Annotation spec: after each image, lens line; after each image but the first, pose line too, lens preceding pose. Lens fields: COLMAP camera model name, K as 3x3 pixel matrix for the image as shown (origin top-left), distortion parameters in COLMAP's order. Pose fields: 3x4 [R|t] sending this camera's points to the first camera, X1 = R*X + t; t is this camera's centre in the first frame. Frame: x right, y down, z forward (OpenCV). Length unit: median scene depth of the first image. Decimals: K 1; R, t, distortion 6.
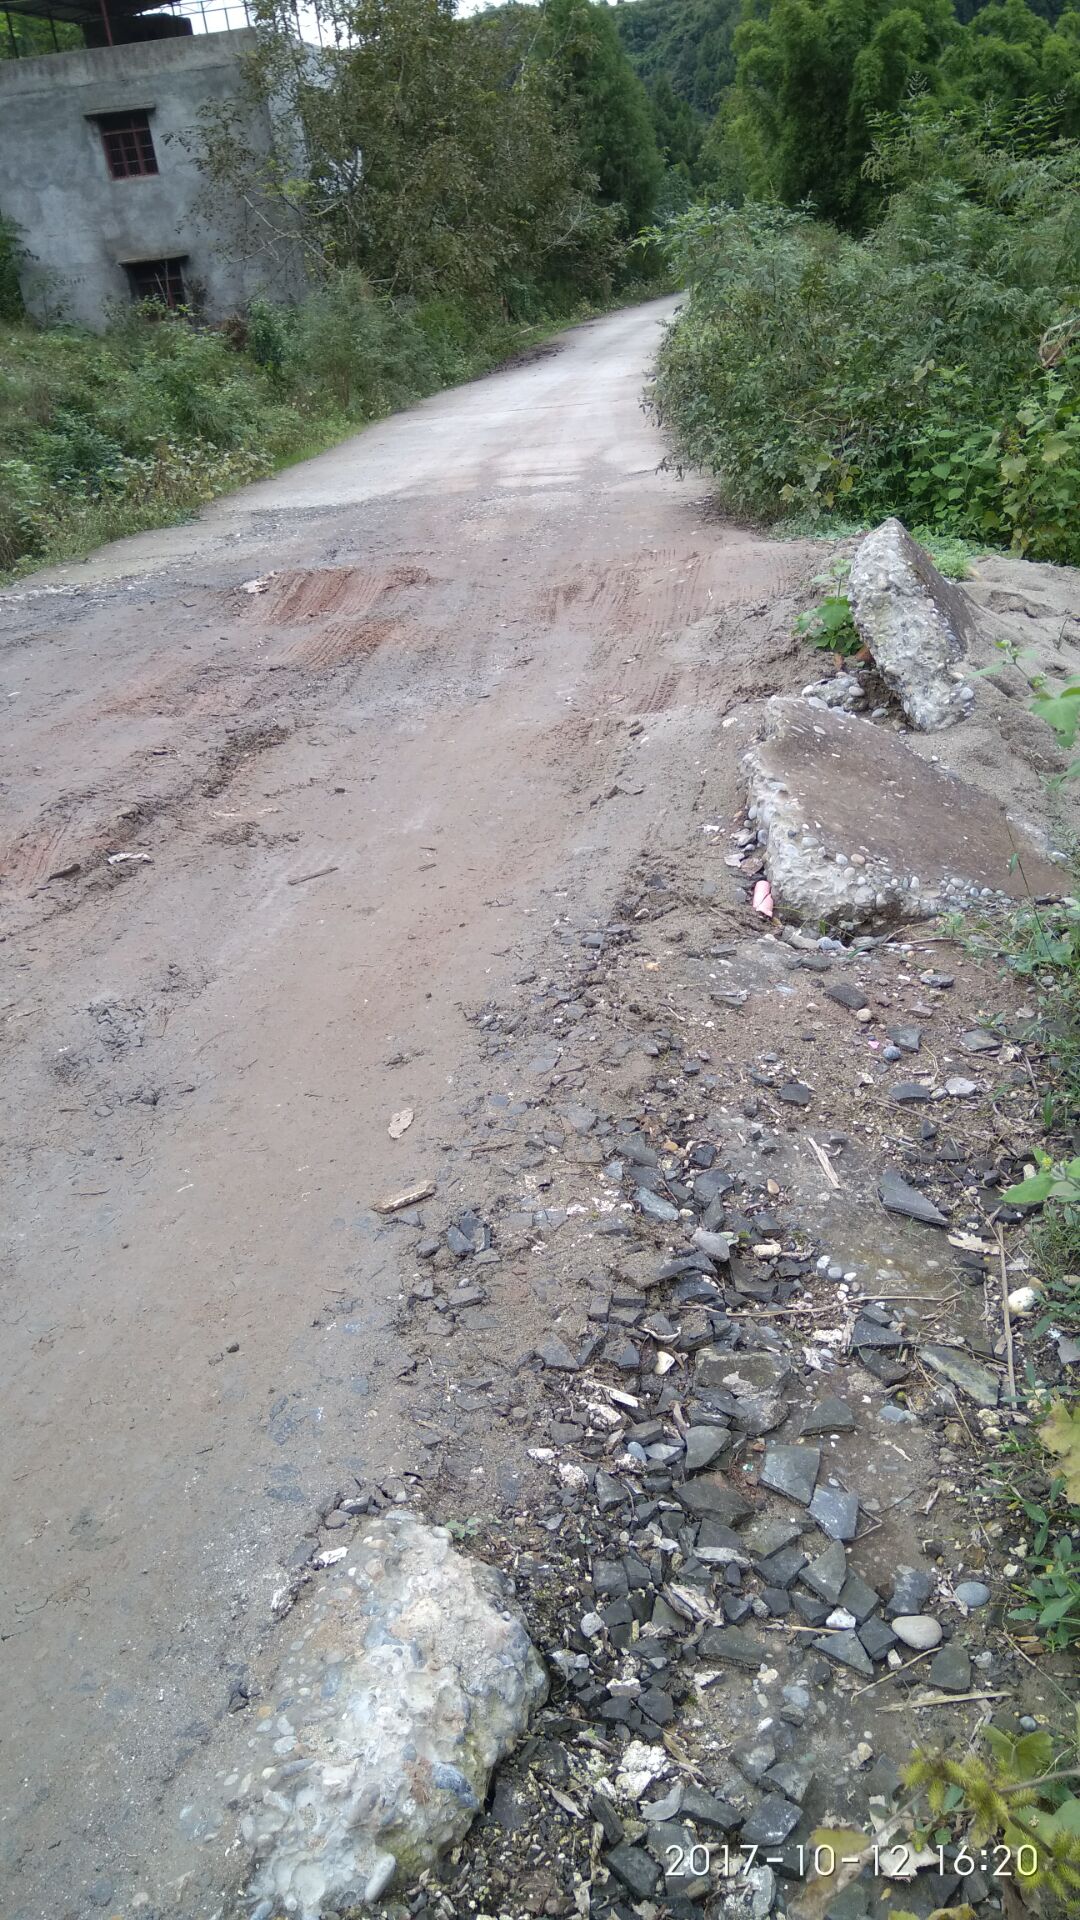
lens RADIAL K [[1510.9, 0, 540.0], [0, 1510.9, 960.0], [0, 0, 1]] dist [0.136443, -0.210226]
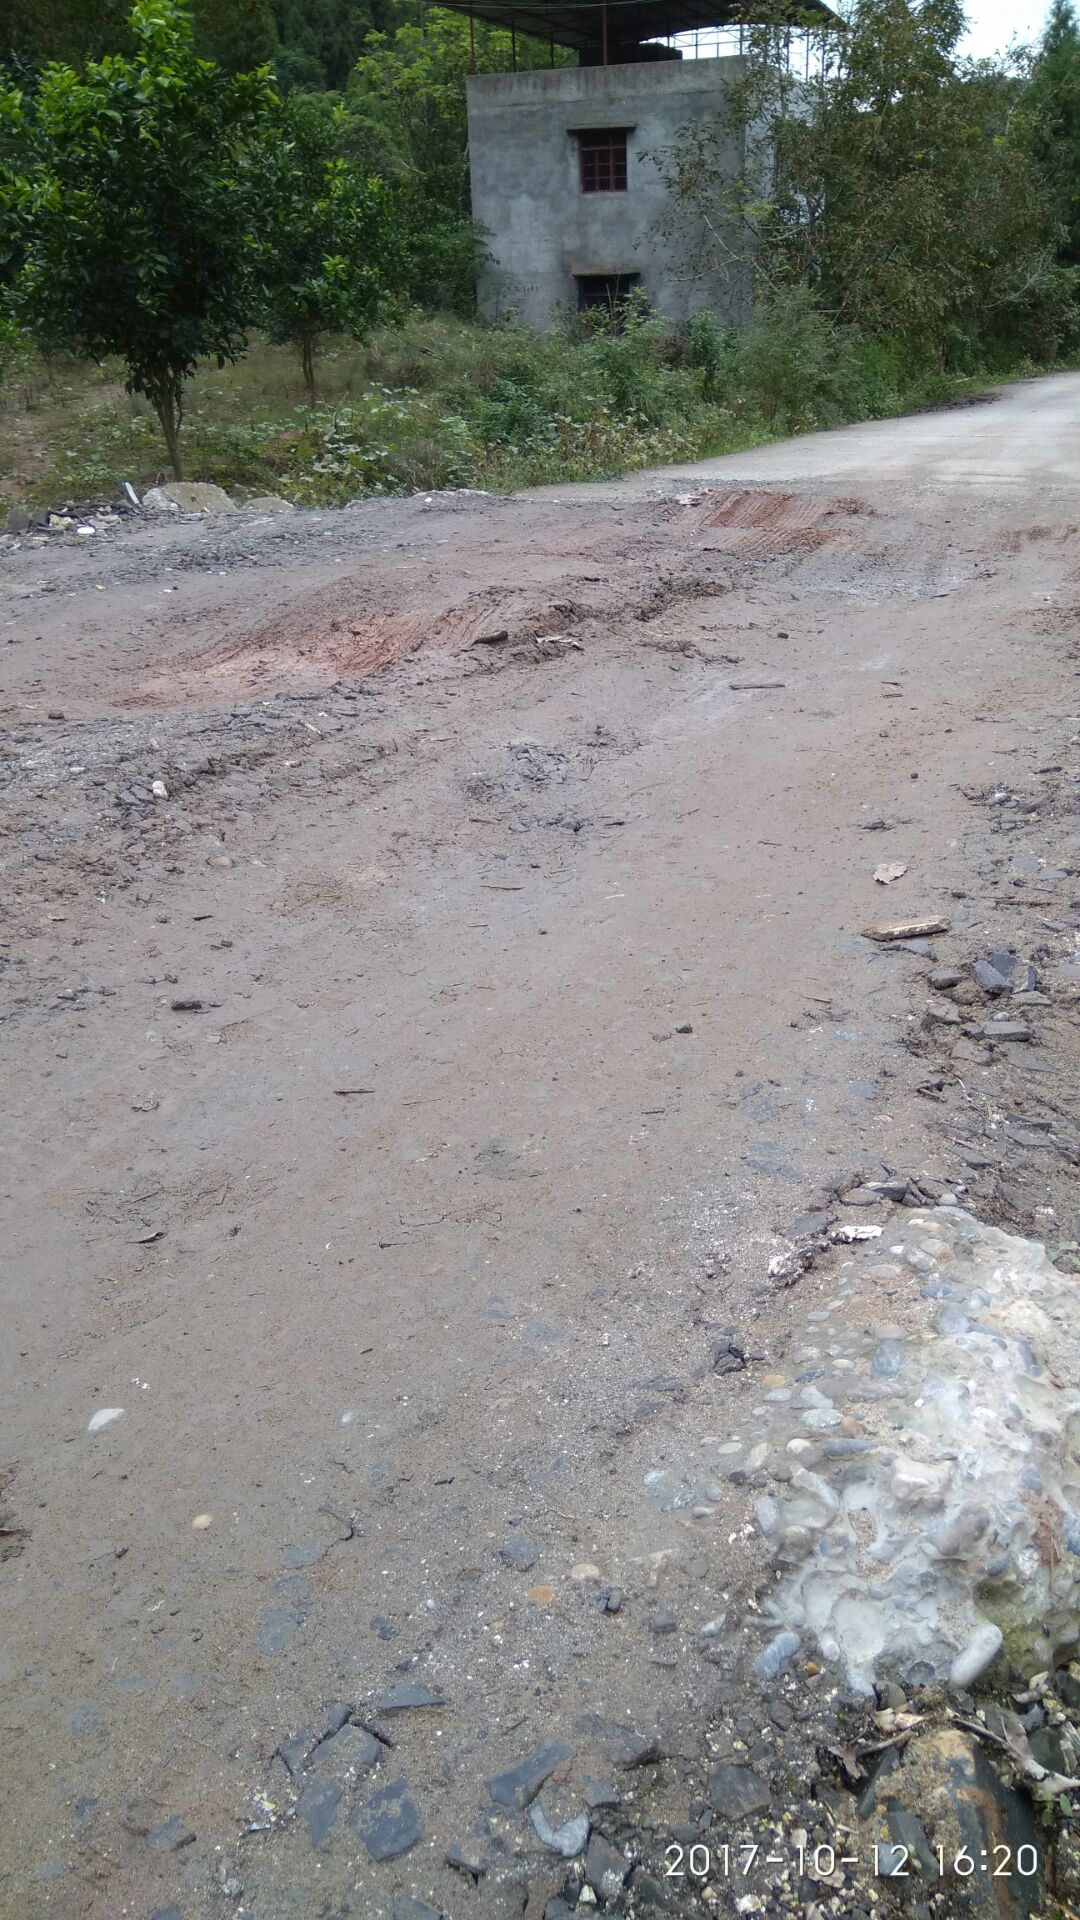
lens RADIAL K [[1510.9, 0, 540.0], [0, 1510.9, 960.0], [0, 0, 1]] dist [0.136443, -0.210226]
pose [[0.962812, 0.178561, -0.202752, -0.091068], [-0.183231, 0.983060, -0.004348, 0.174609], [0.198541, 0.041337, 0.979220, 0.181155]]
